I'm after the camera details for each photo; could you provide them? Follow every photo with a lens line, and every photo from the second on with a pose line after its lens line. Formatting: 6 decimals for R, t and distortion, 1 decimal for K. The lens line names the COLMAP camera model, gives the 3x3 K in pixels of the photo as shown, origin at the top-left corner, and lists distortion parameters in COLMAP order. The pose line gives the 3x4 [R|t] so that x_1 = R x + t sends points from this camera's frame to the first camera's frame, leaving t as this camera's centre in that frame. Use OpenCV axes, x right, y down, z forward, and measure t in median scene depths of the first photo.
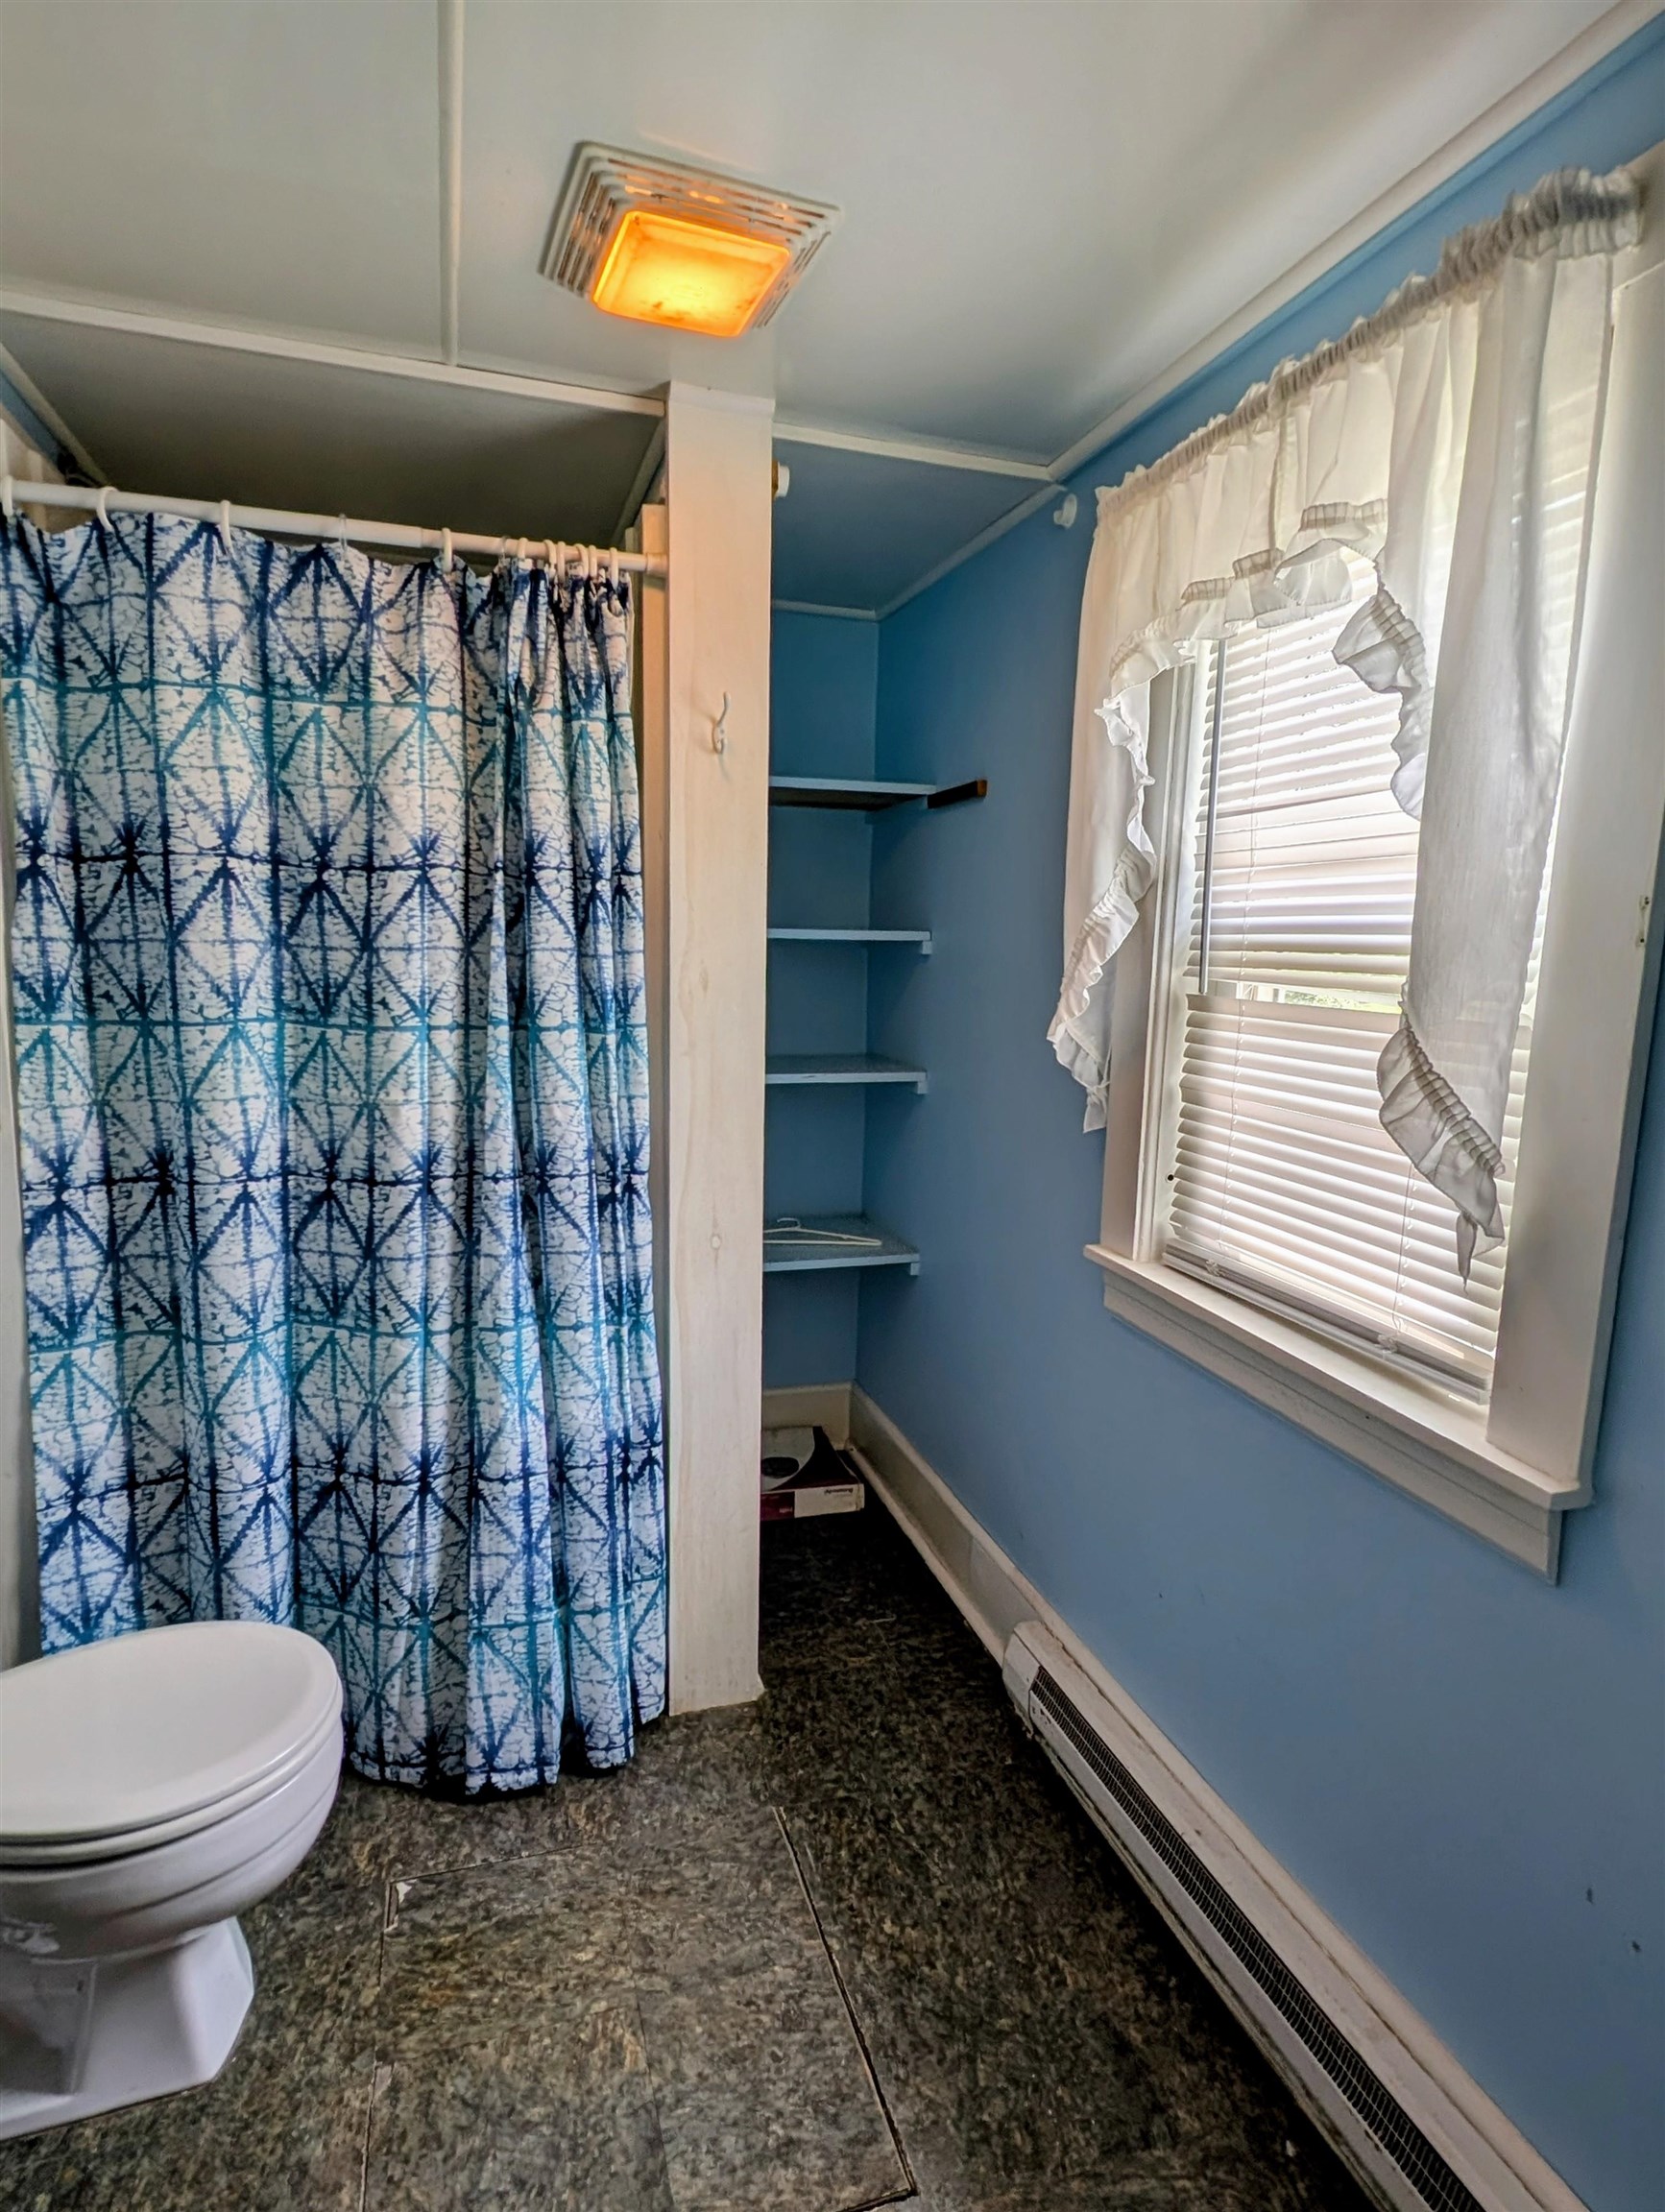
lens RADIAL K [[1193.5, 0, 833.3], [0, 1193.5, 1114.5], [0, 0, 1]] dist [0.015704, -0.012117]
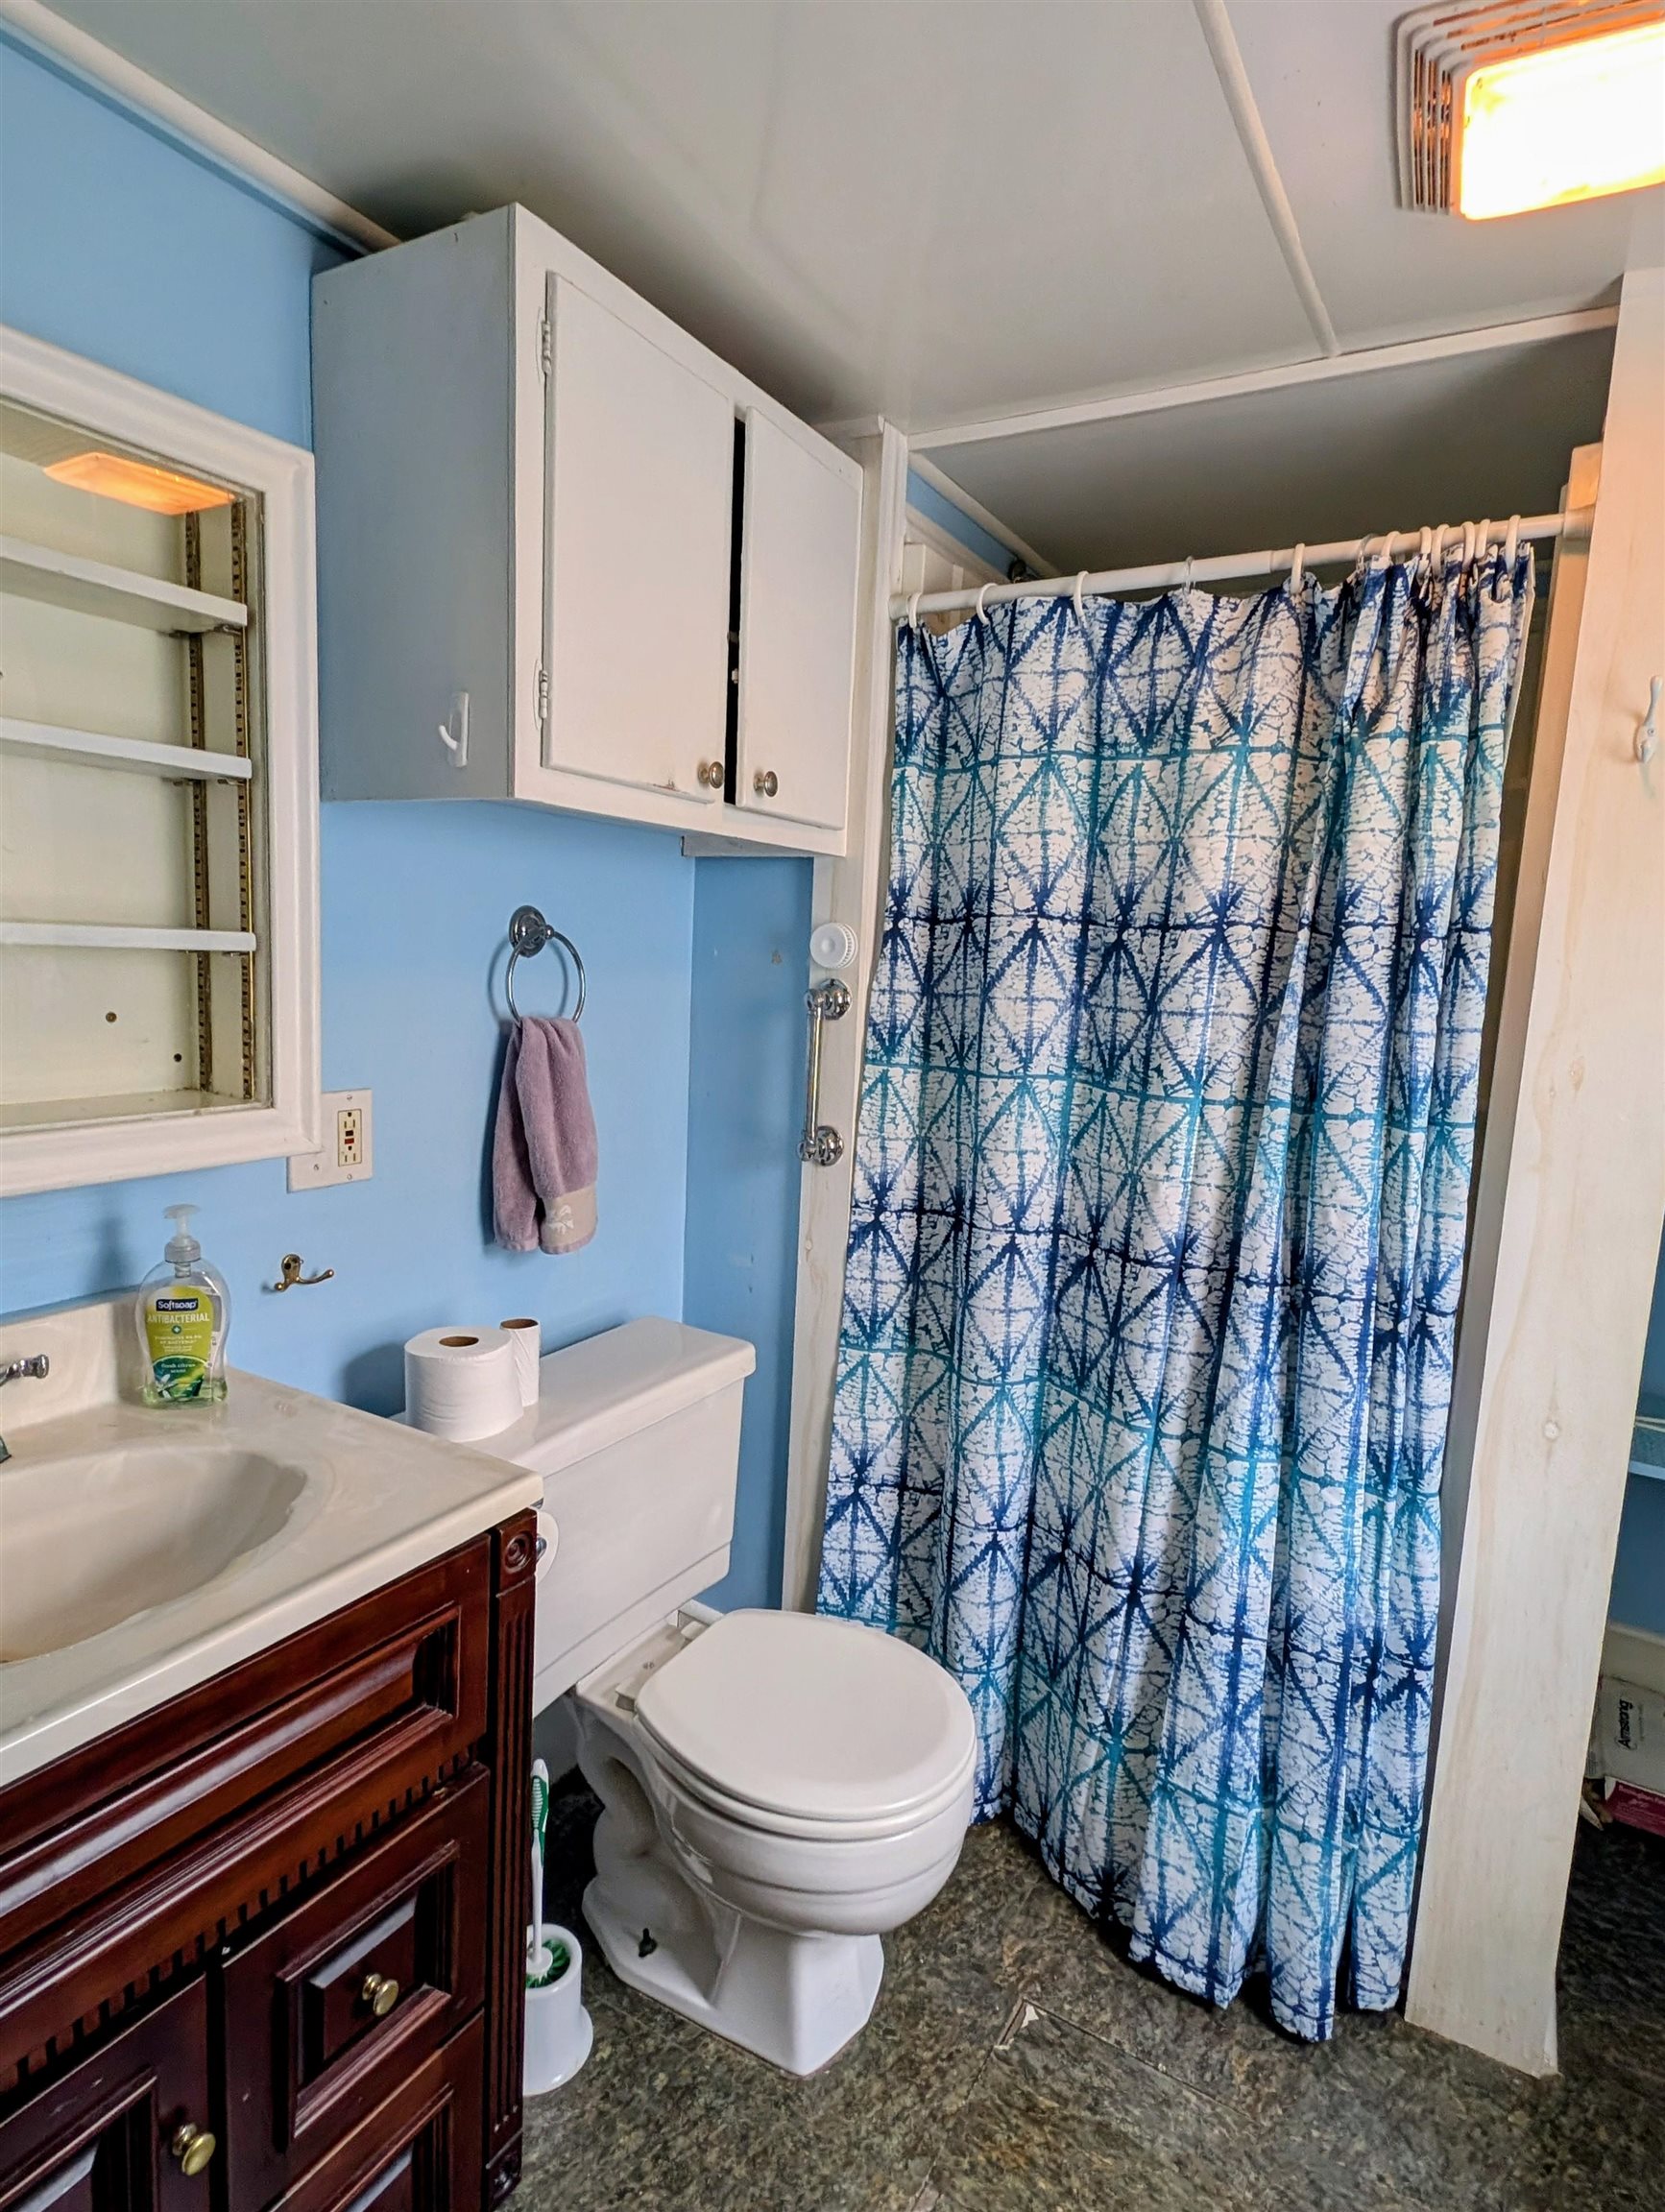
lens RADIAL K [[1193.5, 0, 828.5], [0, 1193.5, 1108.8], [0, 0, 1]] dist [0.015704, -0.012117]
pose [[0.659450, 0.105793, -0.744267, 0.147840], [-0.136698, 0.990418, 0.019662, -0.045722], [0.739216, 0.088774, 0.667592, 0.186462]]
